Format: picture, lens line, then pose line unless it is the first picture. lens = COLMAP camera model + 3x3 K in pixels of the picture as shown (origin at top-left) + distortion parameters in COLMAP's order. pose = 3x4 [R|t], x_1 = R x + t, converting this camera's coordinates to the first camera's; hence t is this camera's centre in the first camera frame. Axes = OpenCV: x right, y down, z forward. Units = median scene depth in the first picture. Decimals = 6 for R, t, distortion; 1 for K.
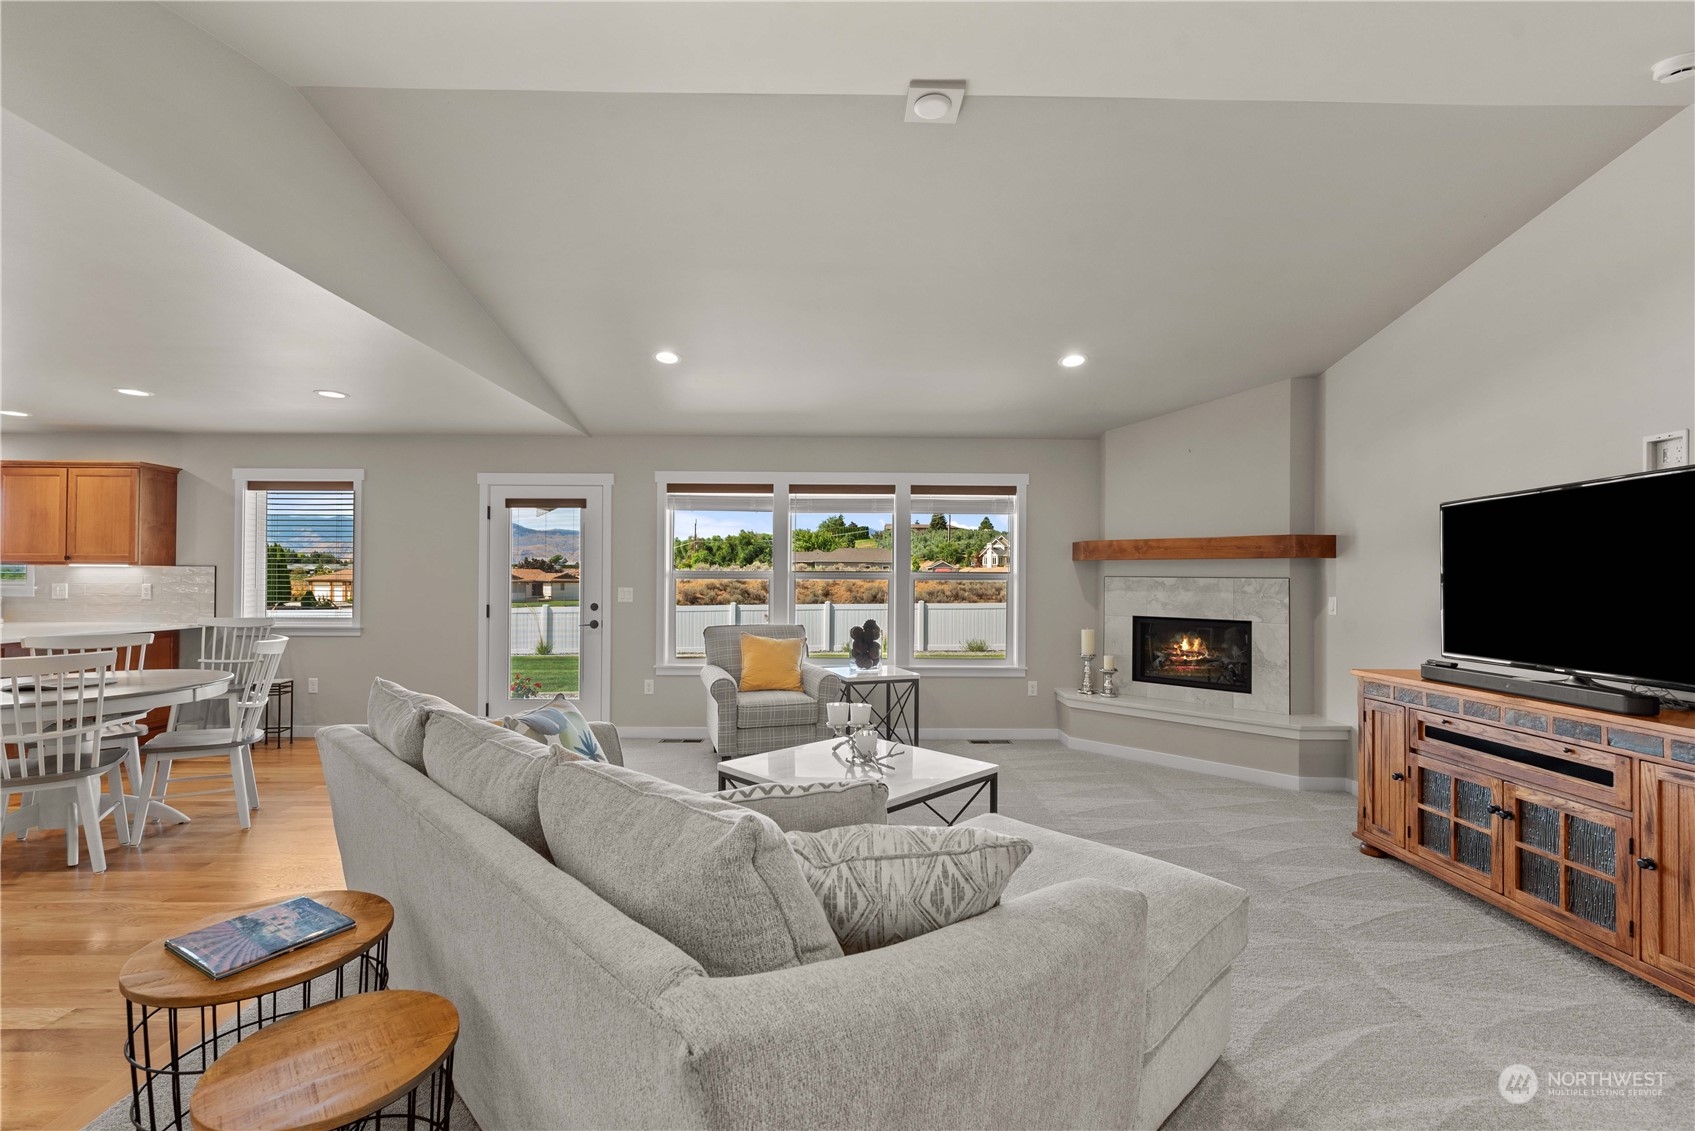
lens RADIAL K [[731.3, 0, 849.2], [0, 731.3, 570.6], [0, 0, 1]] dist [0.000494, -0.000042]
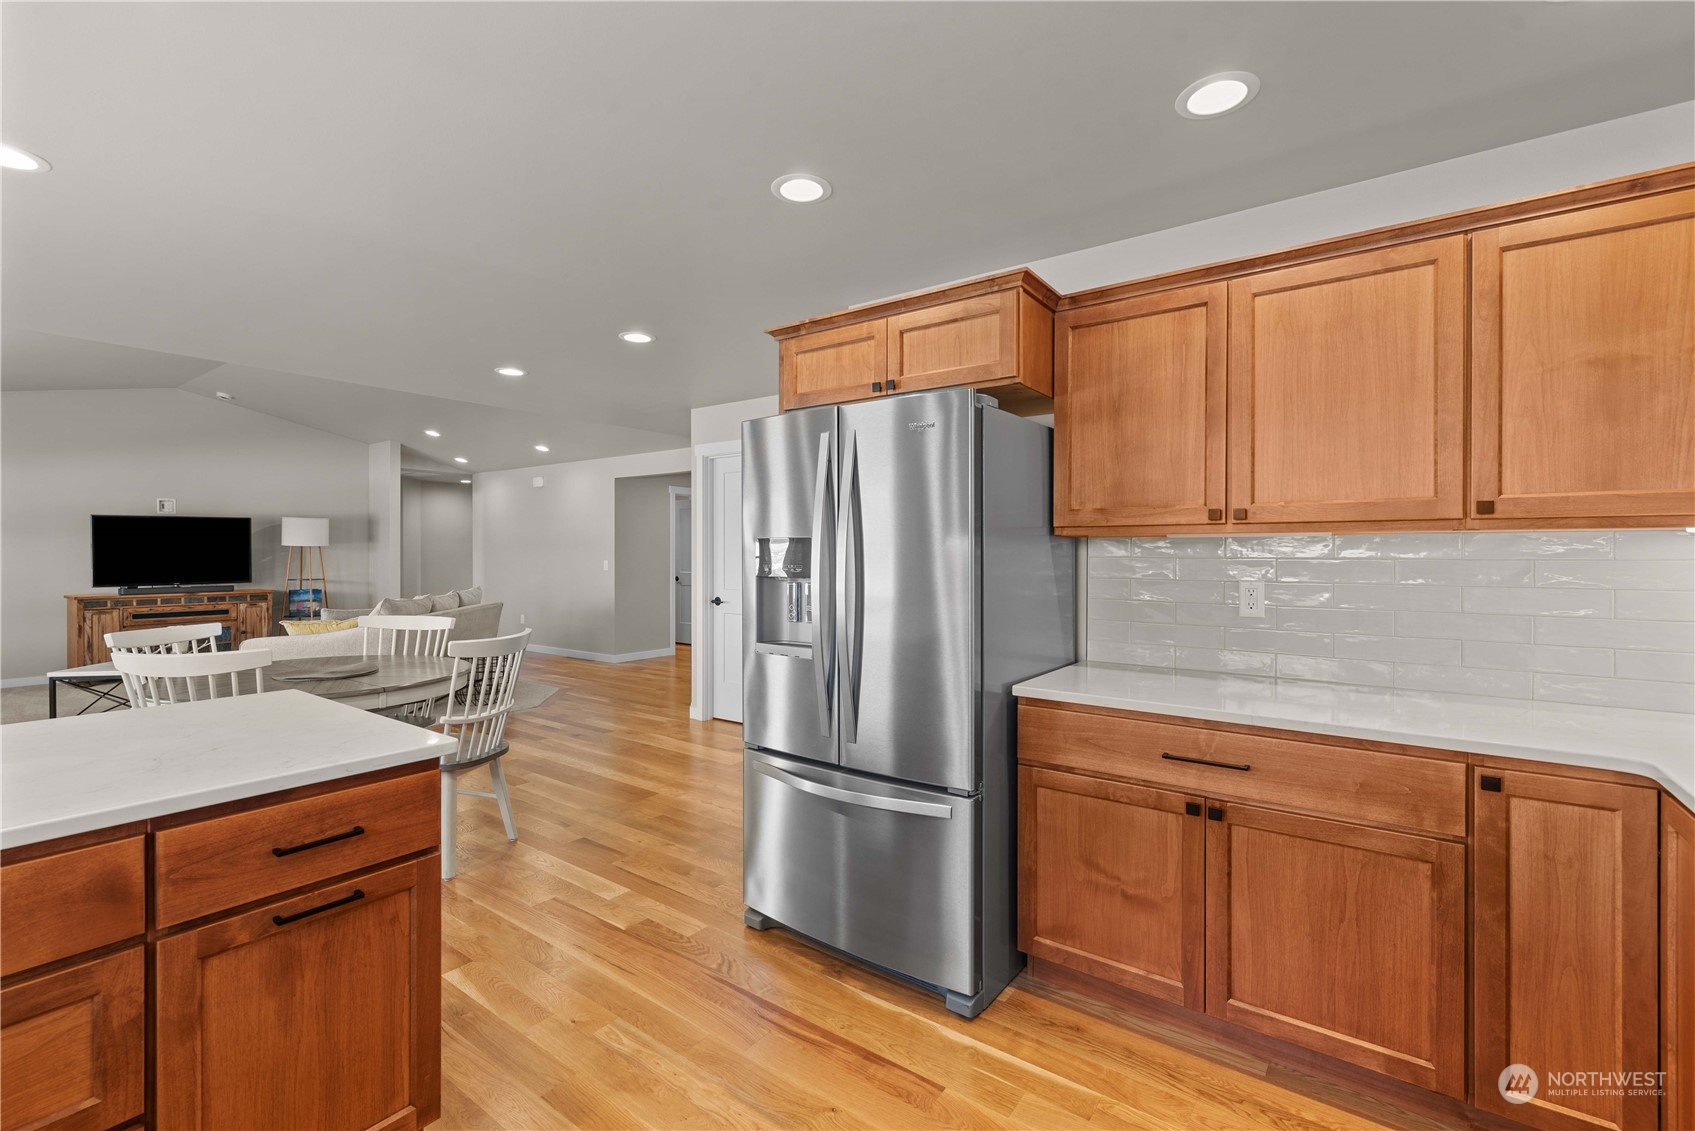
lens RADIAL K [[737.2, 0, 851.6], [0, 737.2, 558.1], [0, 0, 1]] dist [0.001470, 0.000188]
pose [[-0.800698, -0.011706, 0.598954, -1.351858], [-0.011450, 0.999925, 0.004236, -0.000441], [-0.598959, -0.003467, -0.800772, 0.844102]]
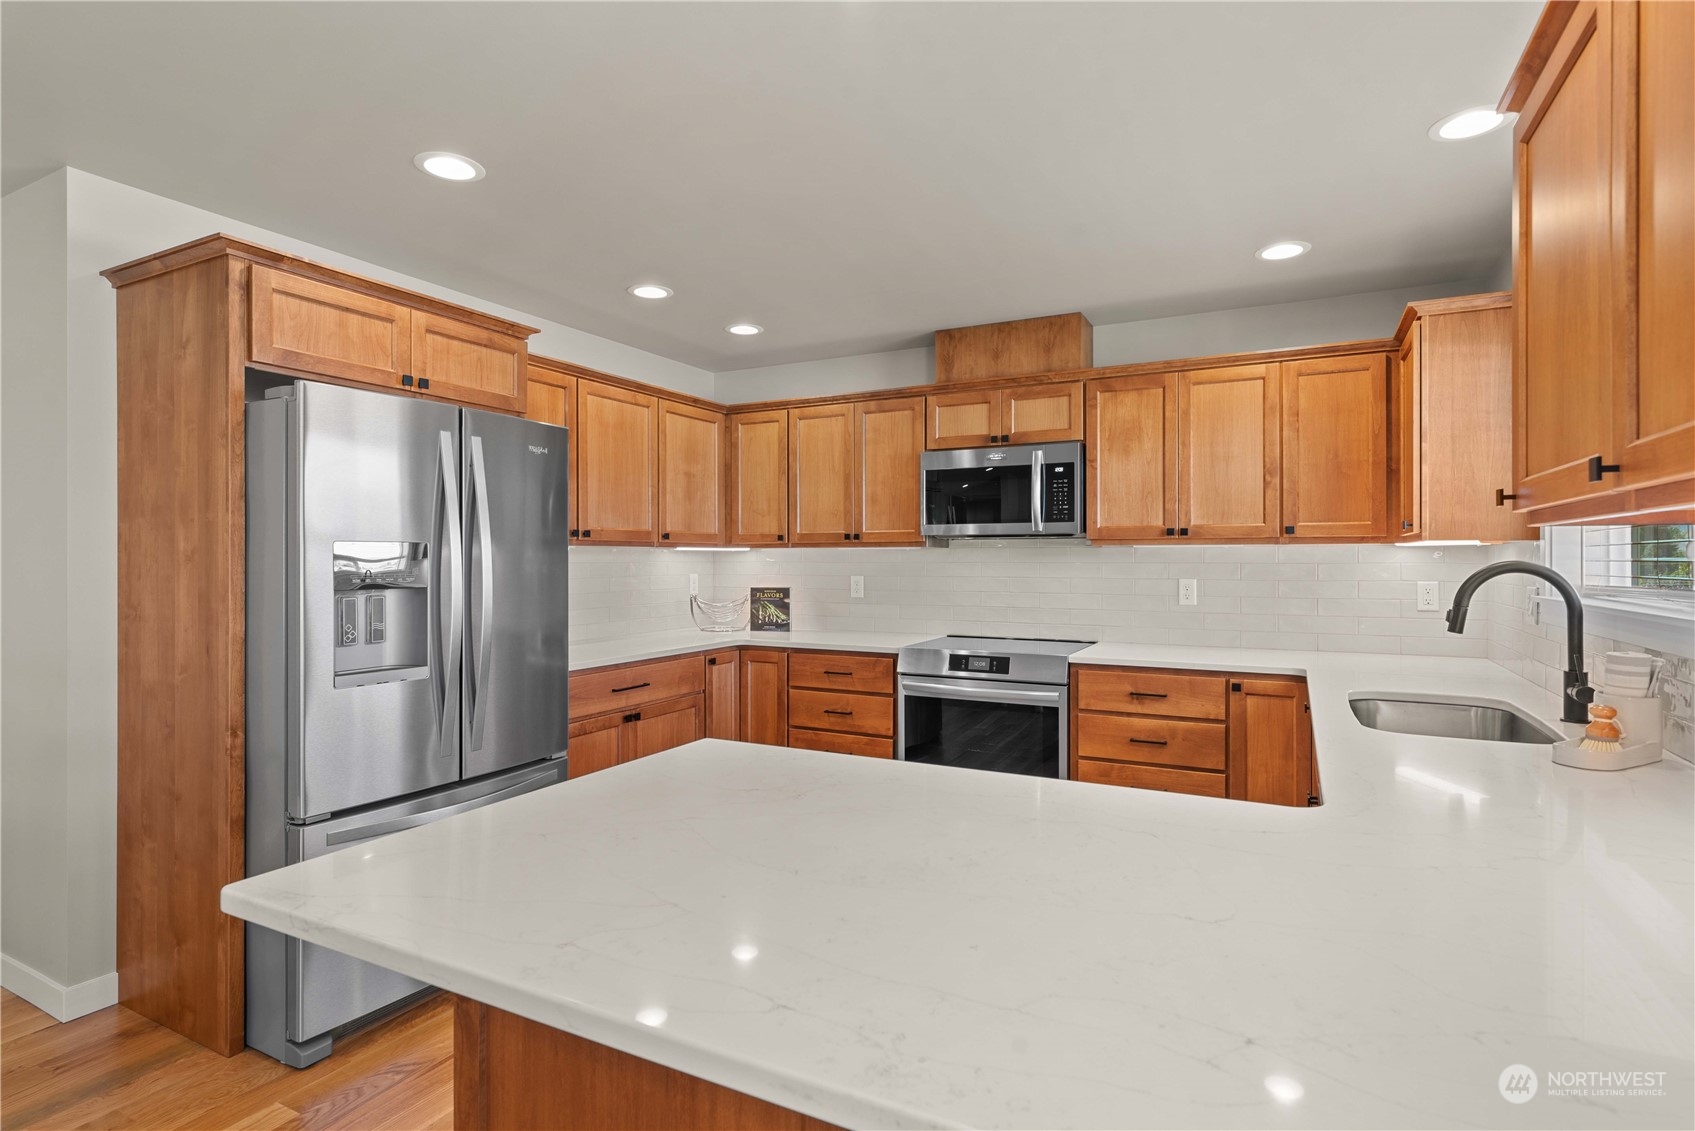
lens RADIAL K [[847.9, 0, 851.0], [0, 847.9, 561.4], [0, 0, 1]] dist [-0.003815, -0.000633]
pose [[-0.467702, -0.003622, -0.883879, -0.800617], [0.004717, 0.999967, -0.006594, 0.003440], [0.883874, -0.007253, -0.467669, 0.917501]]
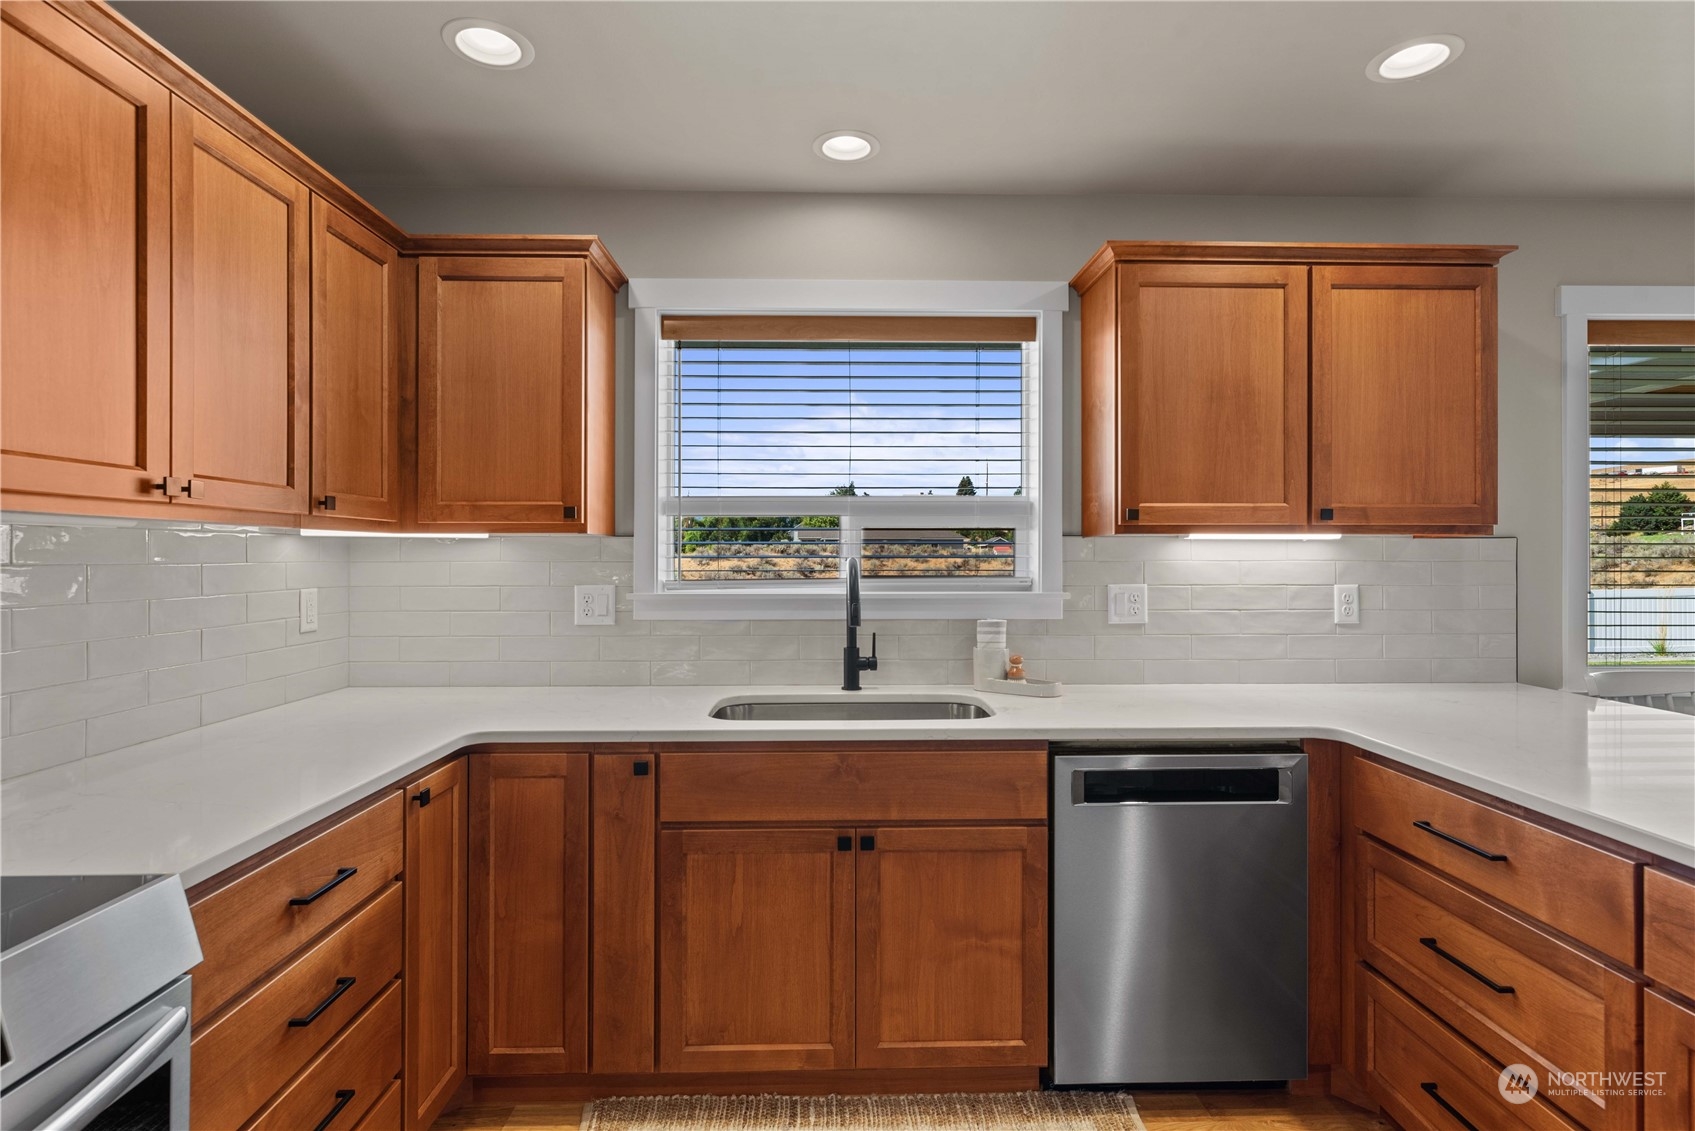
lens RADIAL K [[844.3, 0, 853.7], [0, 844.3, 556.5], [0, 0, 1]] dist [0.001334, 0.000316]
pose [[0.999832, -0.006234, 0.017242, -1.274772], [0.006093, 0.999948, 0.008179, -0.001924], [-0.017293, -0.008072, 0.999818, 0.578894]]
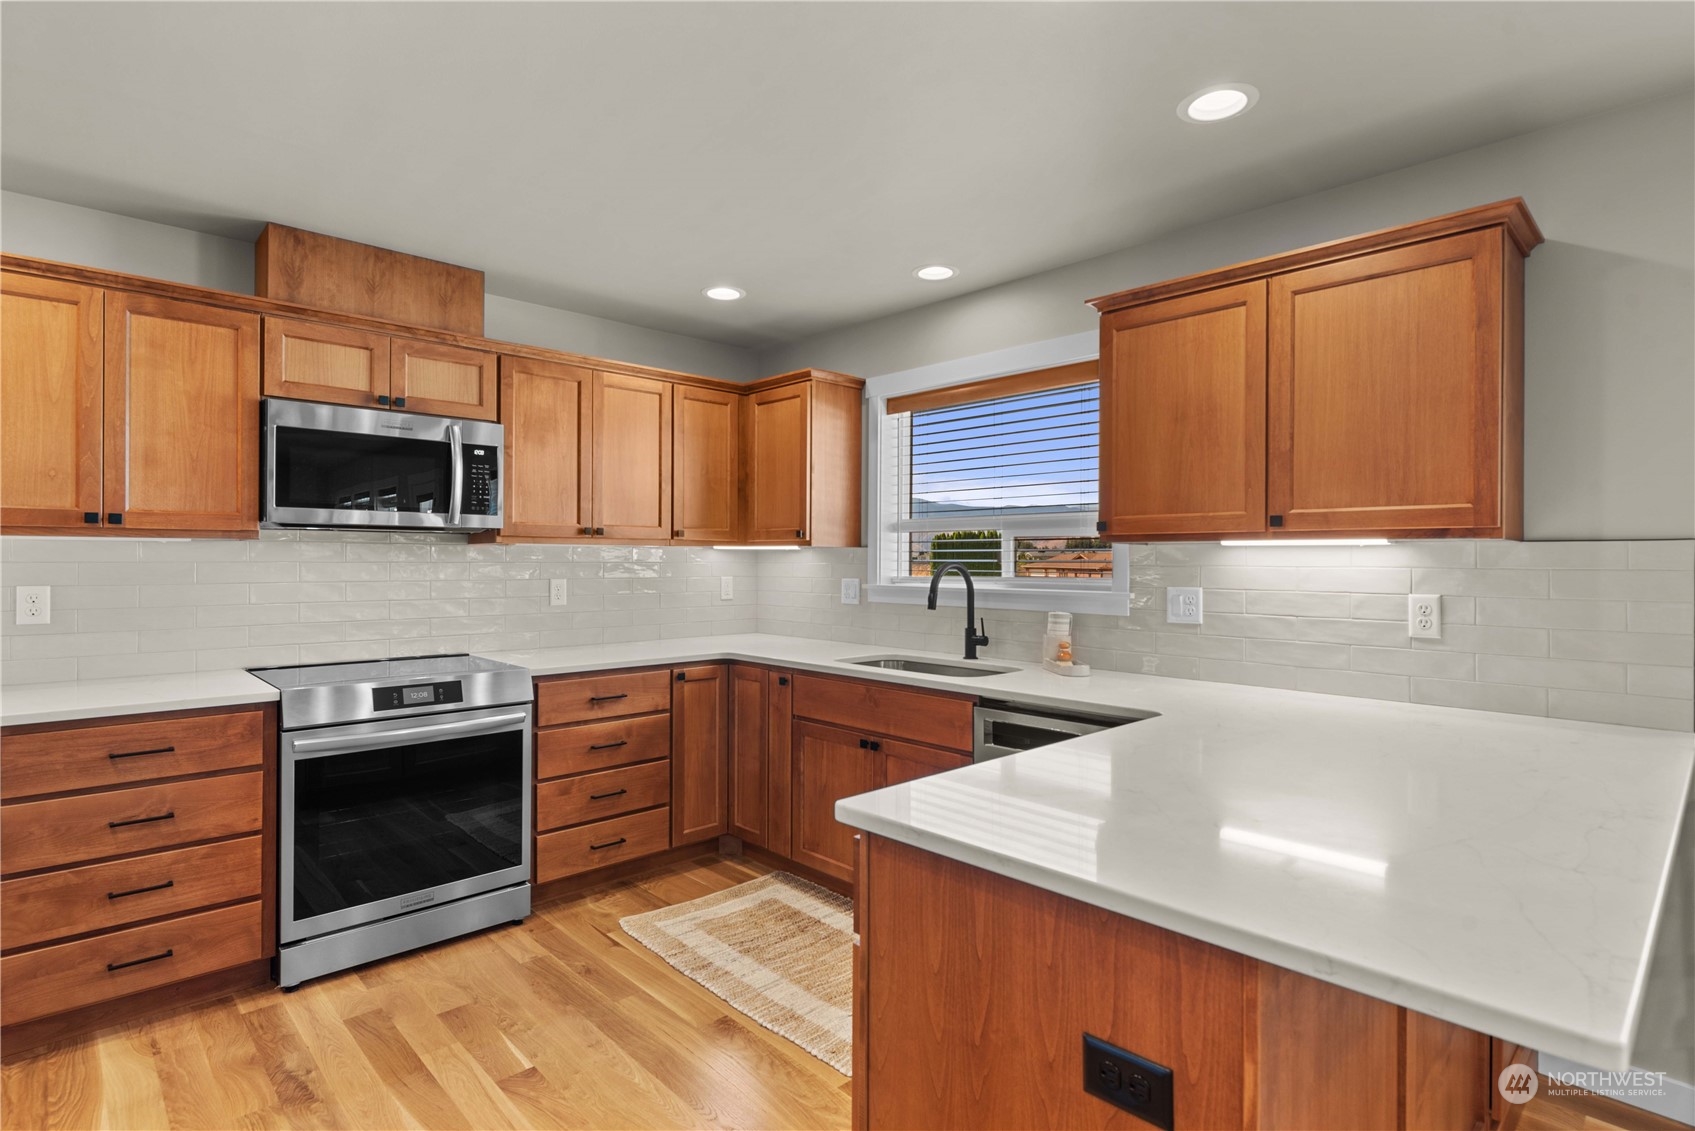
lens RADIAL K [[847.9, 0, 851.0], [0, 847.9, 561.4], [0, 0, 1]] dist [-0.003815, -0.000633]
pose [[0.684749, -0.001312, -0.728777, -0.885786], [0.005792, 0.999977, 0.003642, -0.000531], [0.728756, -0.006715, 0.684741, 0.546388]]
